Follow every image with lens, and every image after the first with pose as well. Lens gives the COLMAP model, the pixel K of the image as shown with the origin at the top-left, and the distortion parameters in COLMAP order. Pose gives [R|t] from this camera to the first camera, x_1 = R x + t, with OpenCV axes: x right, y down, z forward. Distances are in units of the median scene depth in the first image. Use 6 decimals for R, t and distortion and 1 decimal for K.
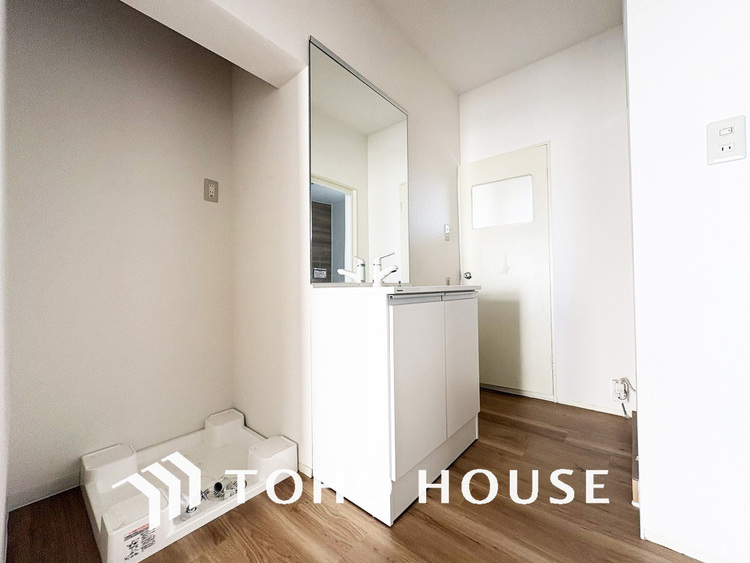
lens RADIAL K [[297.4, 0, 375.0], [0, 297.4, 281.5], [0, 0, 1]] dist [-0.000707, -0.000037]
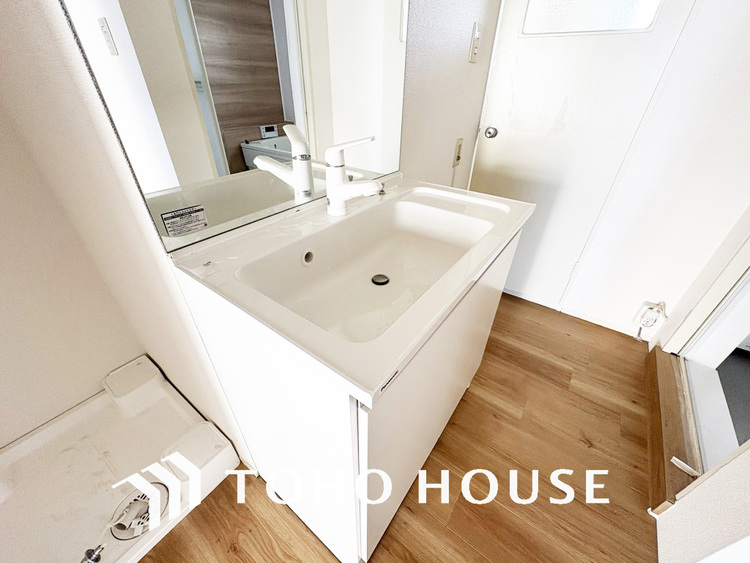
lens RADIAL K [[297.4, 0, 375.0], [0, 297.4, 281.5], [0, 0, 1]] dist [-0.000707, -0.000037]
pose [[0.996614, -0.015788, 0.080688, 0.026319], [-0.033367, 0.819271, 0.572435, -0.163685], [-0.075143, -0.573189, 0.815970, 0.508364]]
